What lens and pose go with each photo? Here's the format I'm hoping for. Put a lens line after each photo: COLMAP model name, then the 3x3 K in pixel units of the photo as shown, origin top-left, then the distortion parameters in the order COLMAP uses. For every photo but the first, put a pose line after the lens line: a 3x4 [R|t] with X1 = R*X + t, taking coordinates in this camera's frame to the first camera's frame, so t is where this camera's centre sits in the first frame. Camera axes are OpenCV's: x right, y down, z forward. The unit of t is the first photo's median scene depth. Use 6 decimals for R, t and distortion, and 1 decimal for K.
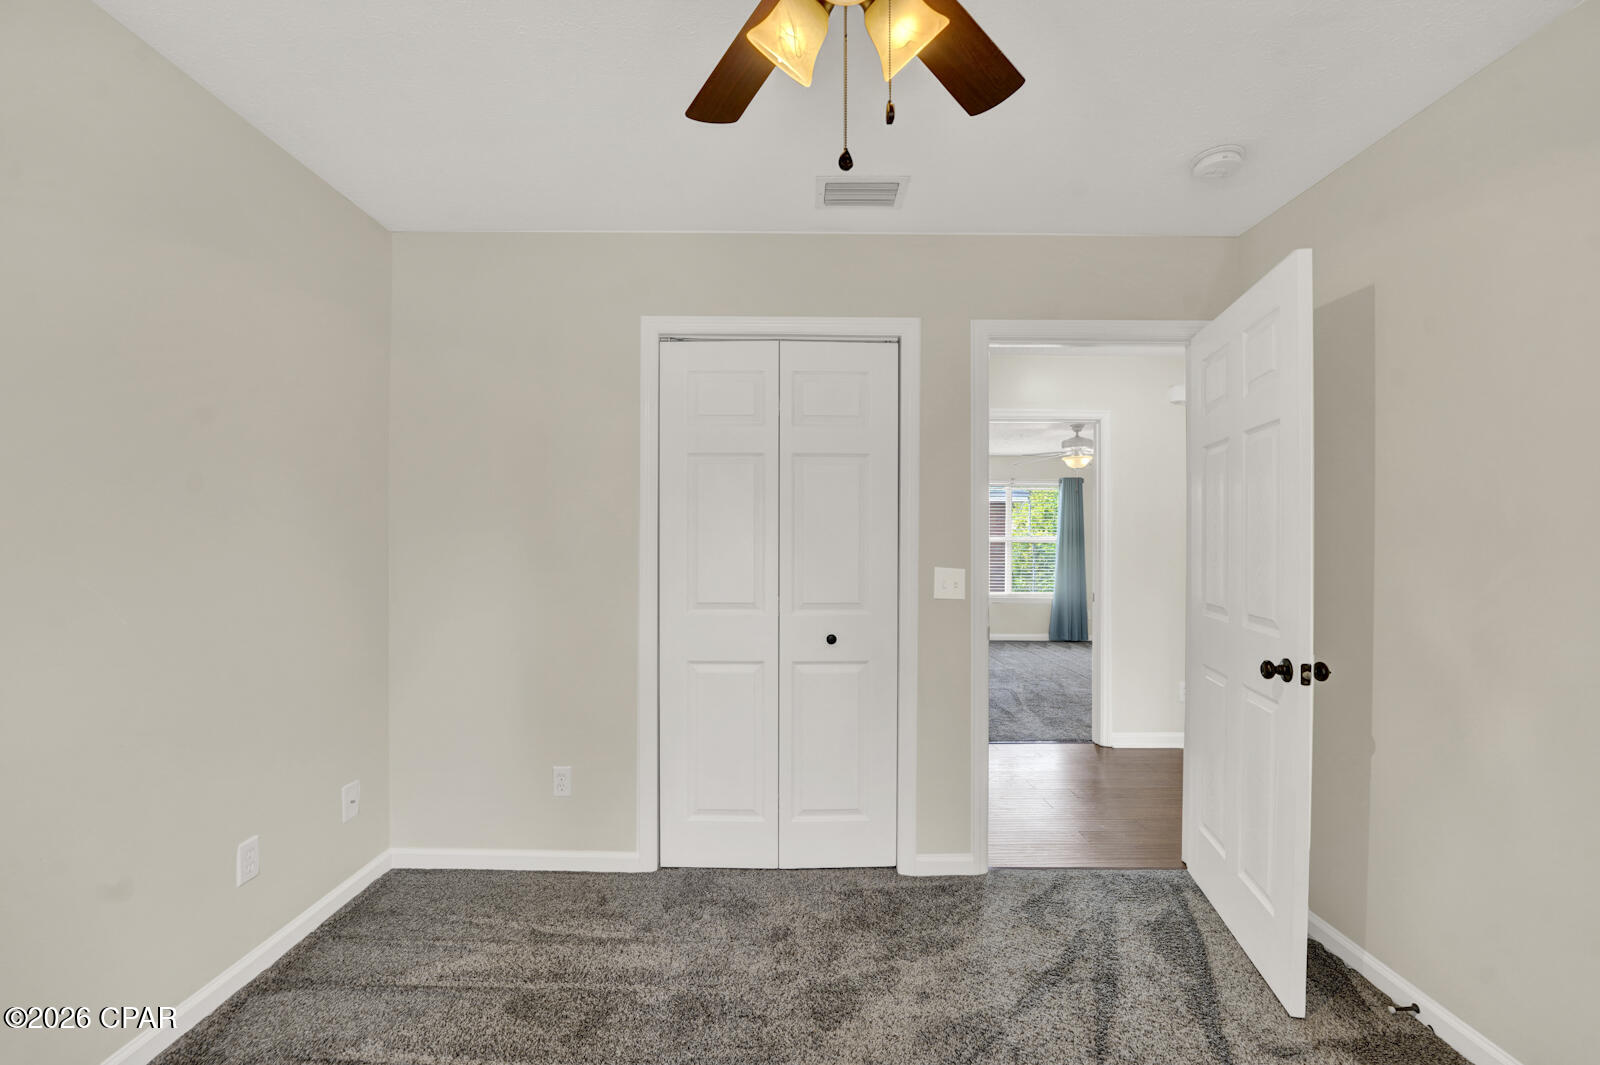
lens RADIAL K [[662.5, 0, 801.5], [0, 662.5, 537.7], [0, 0, 1]] dist [-0.030408, 0.004076]
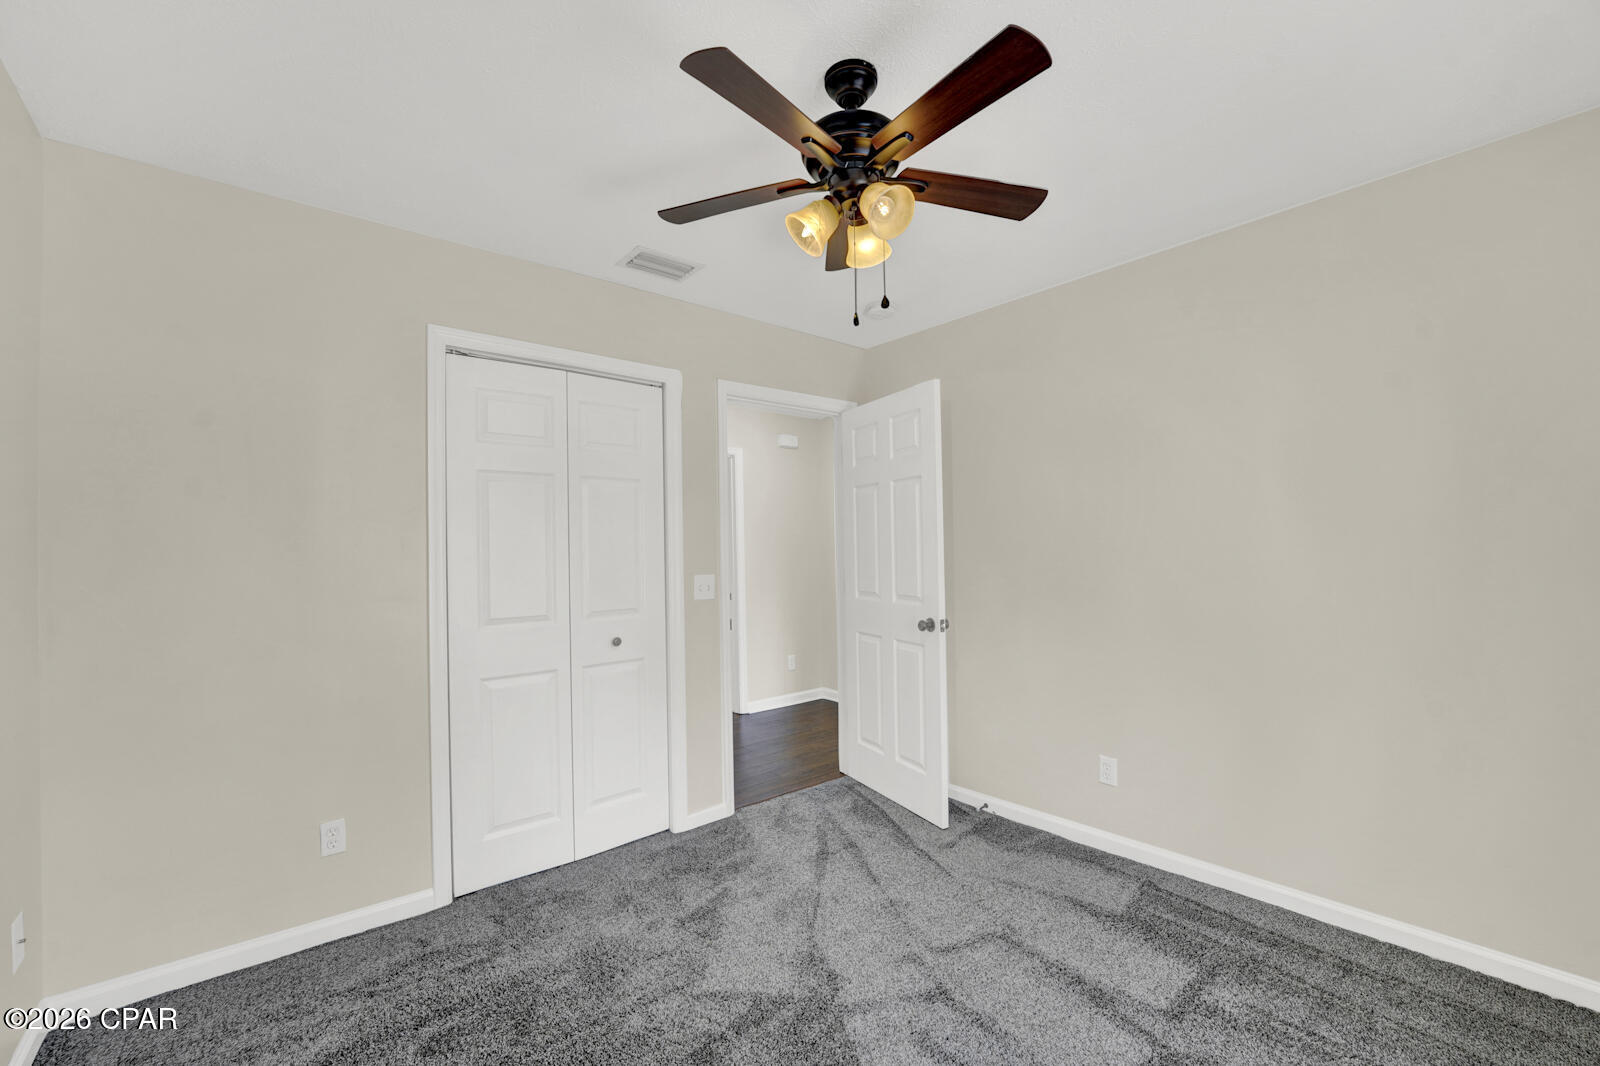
lens RADIAL K [[661.8, 0, 787.3], [0, 661.8, 537.2], [0, 0, 1]] dist [-0.025620, 0.001914]
pose [[0.767046, -0.004042, 0.641580, -0.509773], [0.017089, 0.999754, -0.014133, -0.004998], [-0.641365, 0.021805, 0.766926, -0.064055]]
